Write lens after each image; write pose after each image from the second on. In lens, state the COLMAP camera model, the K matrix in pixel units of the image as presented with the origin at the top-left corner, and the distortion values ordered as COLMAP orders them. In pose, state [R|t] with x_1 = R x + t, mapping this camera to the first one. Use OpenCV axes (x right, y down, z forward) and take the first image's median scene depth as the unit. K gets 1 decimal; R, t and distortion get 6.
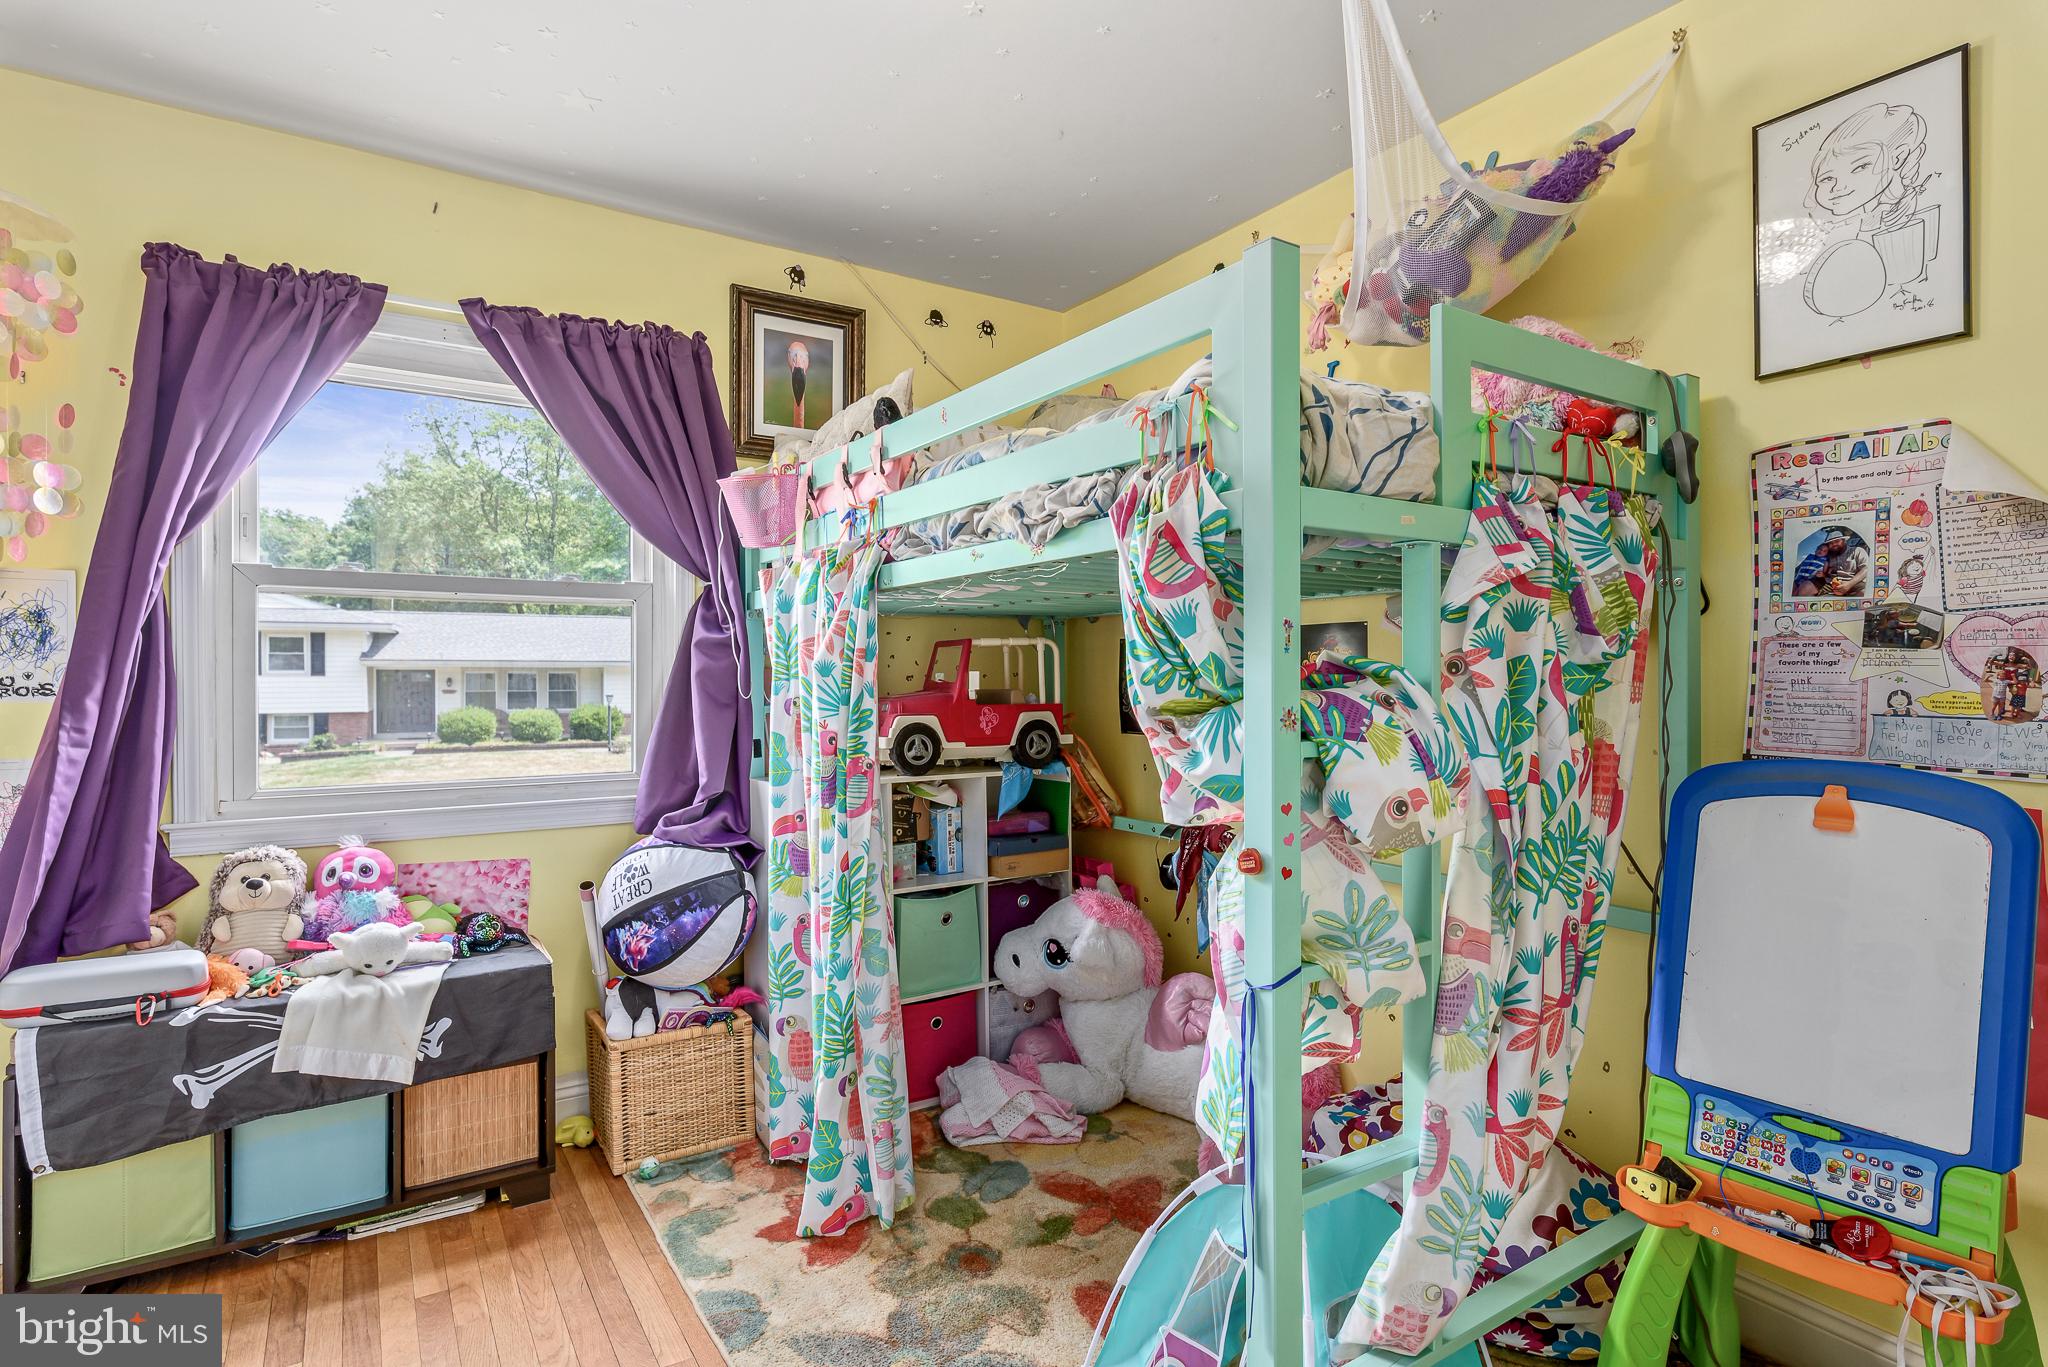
lens RADIAL K [[1044.9, 0, 1028.7], [0, 1044.9, 682.8], [0, 0, 1]] dist [0.004432, -0.001231]
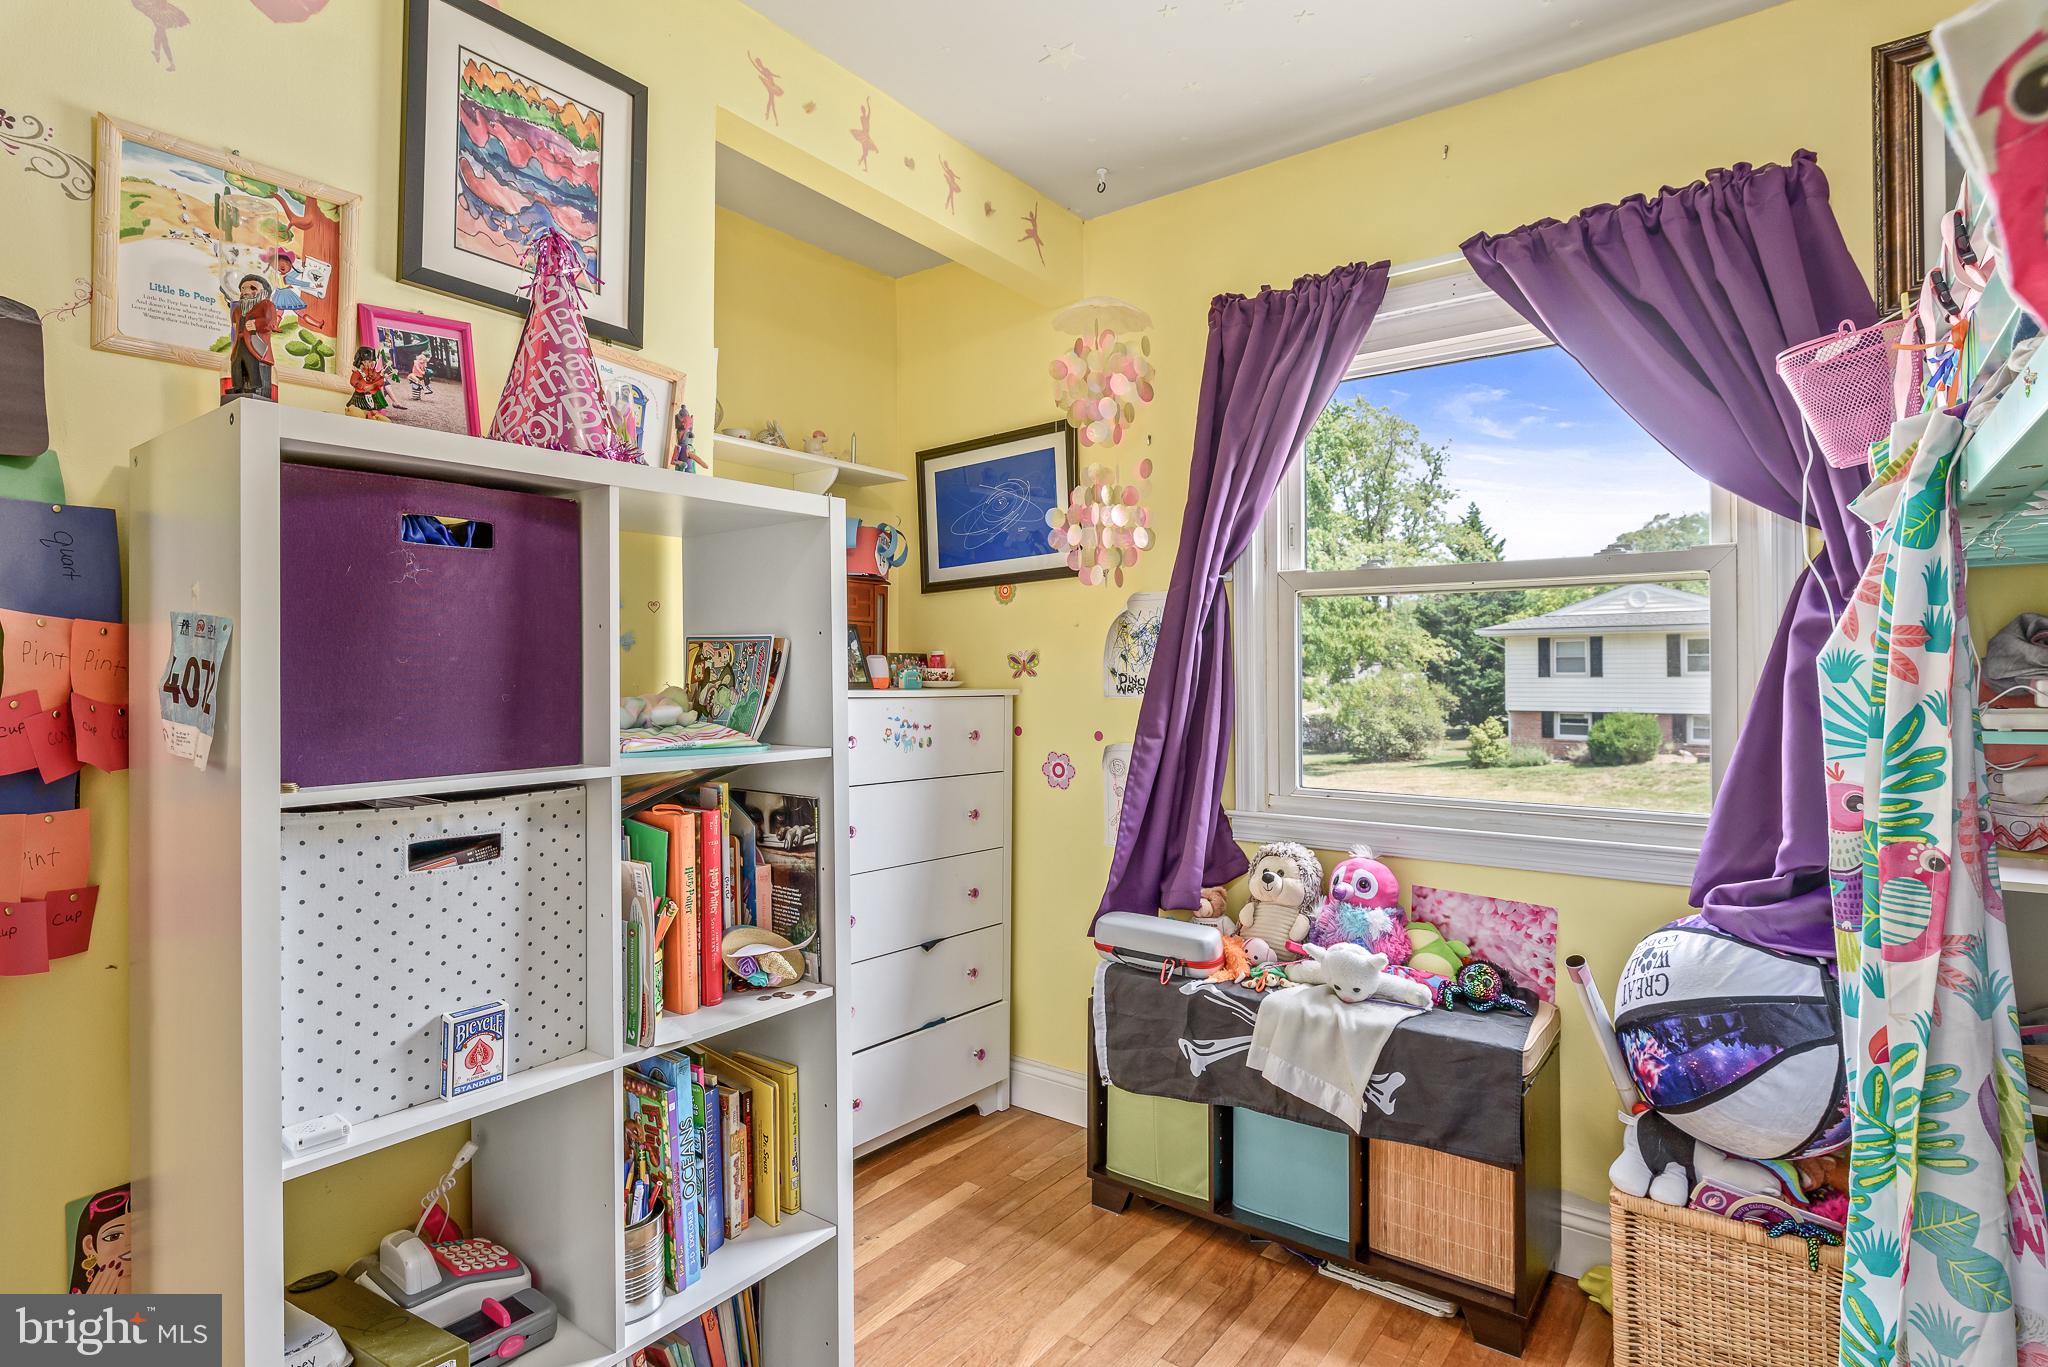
lens RADIAL K [[1044.9, 0, 1034.9], [0, 1044.9, 658.9], [0, 0, 1]] dist [0.004432, -0.001231]
pose [[0.350341, -0.014615, -0.936508, 0.148000], [-0.008656, 0.999785, -0.018841, -0.003443], [0.936582, 0.014707, 0.350140, 0.394876]]
